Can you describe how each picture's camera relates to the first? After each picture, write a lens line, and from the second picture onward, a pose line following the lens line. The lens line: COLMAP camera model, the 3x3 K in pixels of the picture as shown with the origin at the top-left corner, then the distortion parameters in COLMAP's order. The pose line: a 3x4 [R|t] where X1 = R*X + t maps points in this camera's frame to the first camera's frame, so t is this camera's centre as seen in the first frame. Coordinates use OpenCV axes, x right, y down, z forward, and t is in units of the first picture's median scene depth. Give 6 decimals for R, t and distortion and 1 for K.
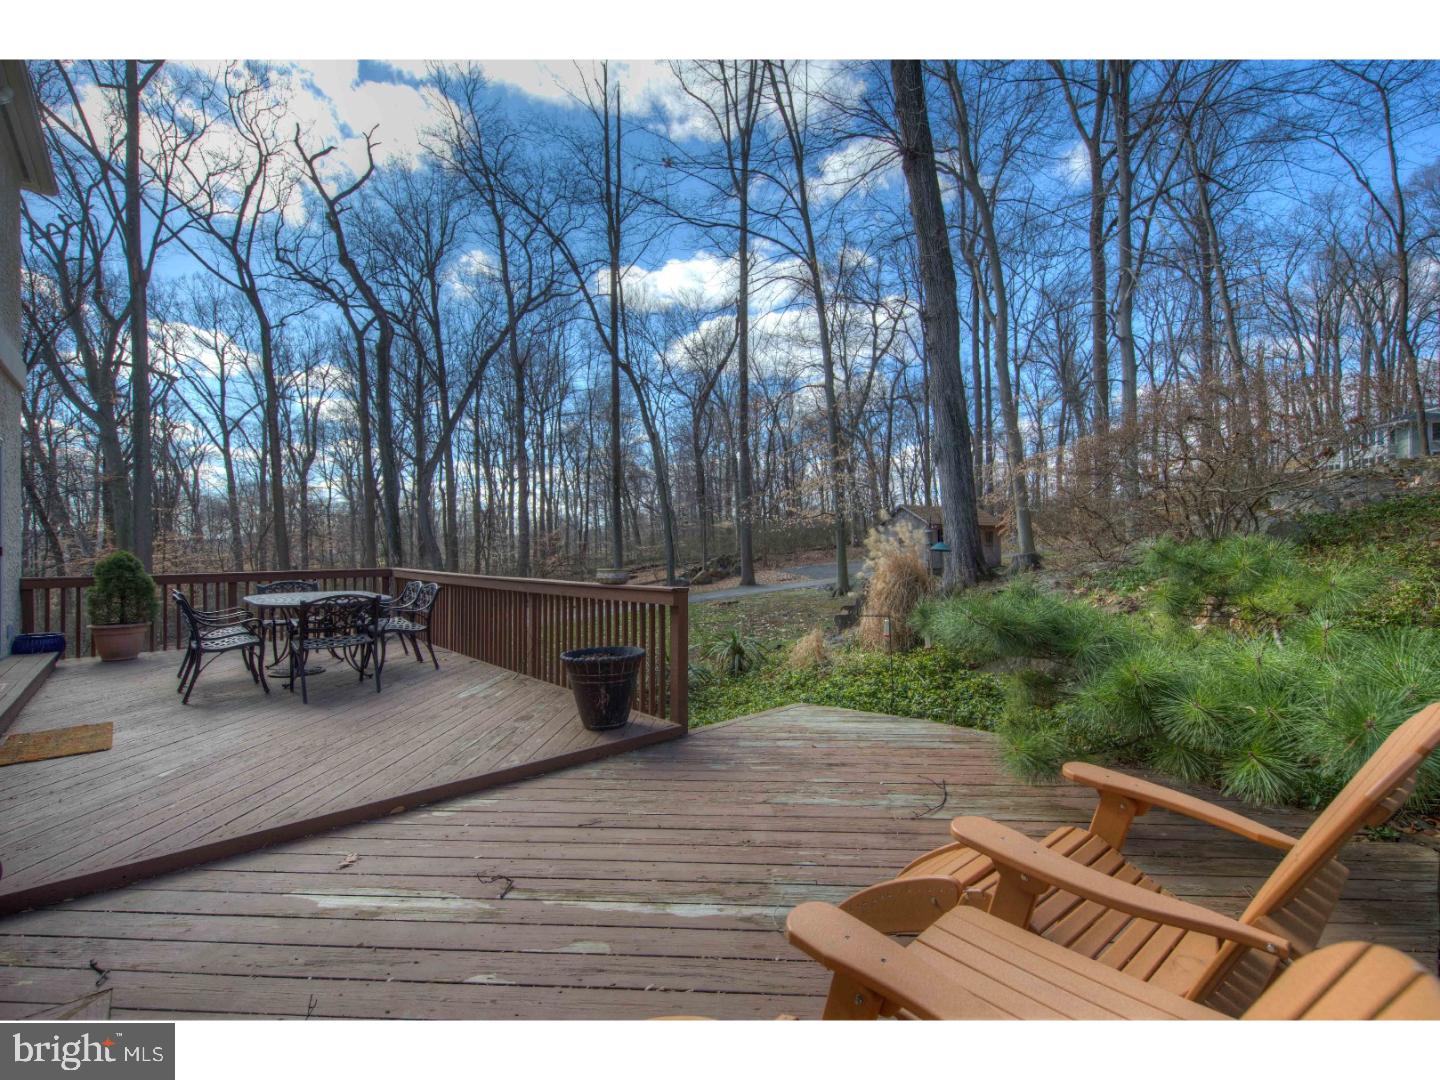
lens RADIAL K [[653.9, 0, 718.1], [0, 653.9, 548.1], [0, 0, 1]] dist [0.000003, 0.000303]
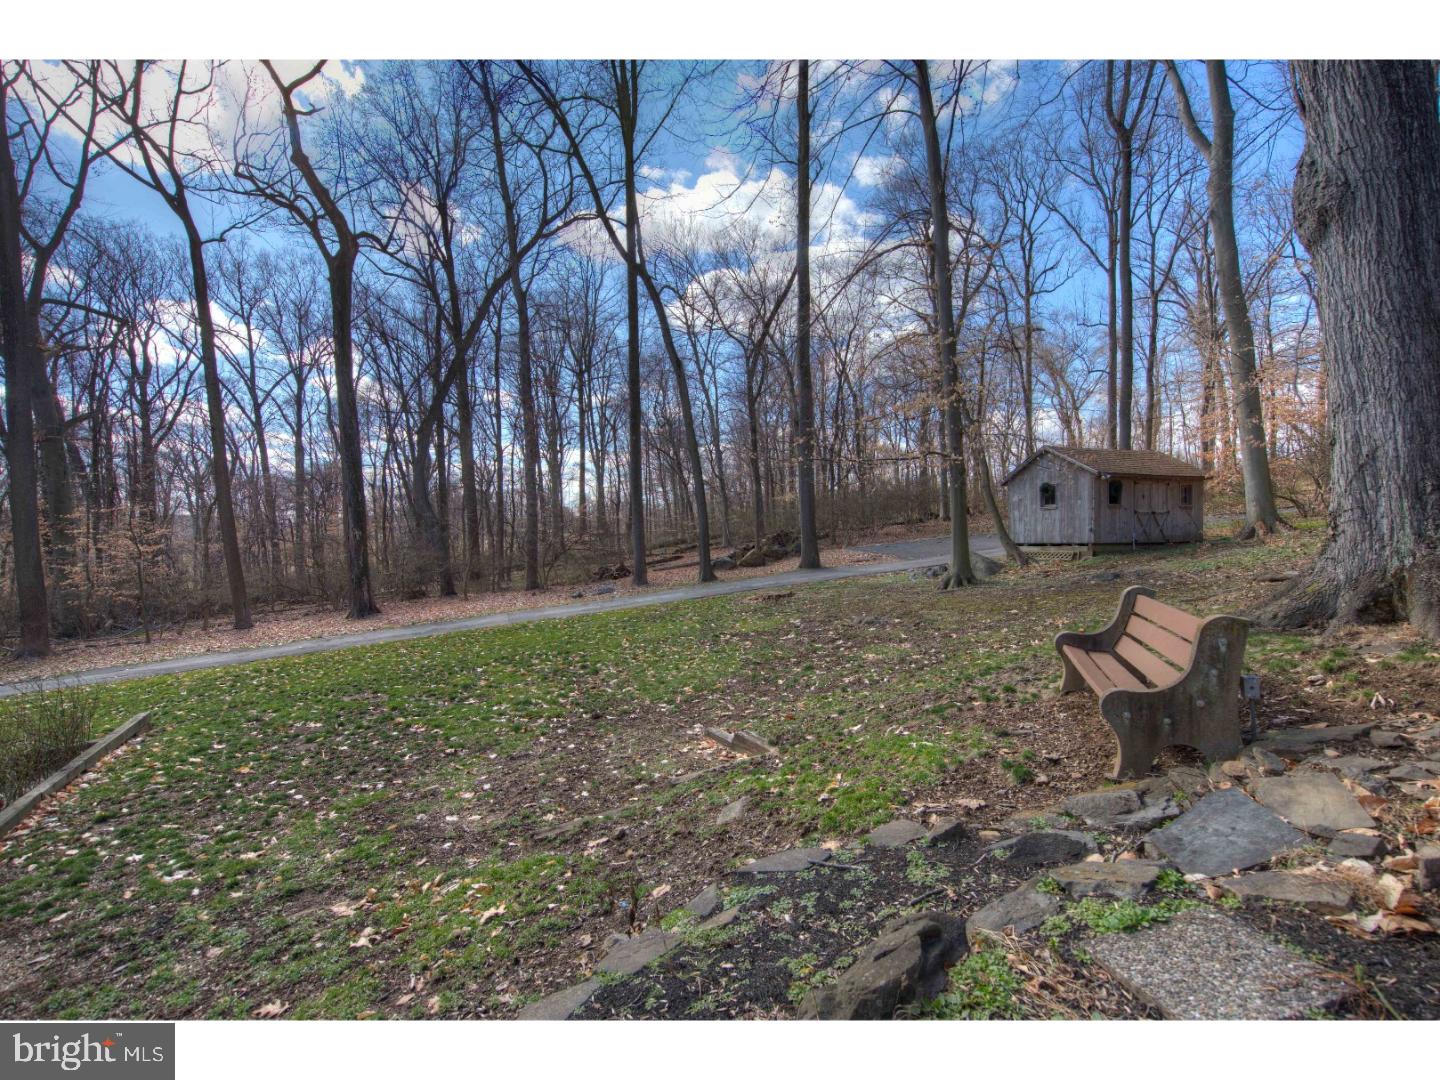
lens RADIAL K [[653.9, 0, 726.8], [0, 653.9, 535.4], [0, 0, 1]] dist [0.000003, 0.000303]
pose [[0.996204, -0.002609, -0.087014, 0.013113], [0.003555, 0.999936, 0.010718, 0.009180], [0.086980, -0.010986, 0.996149, 0.208010]]
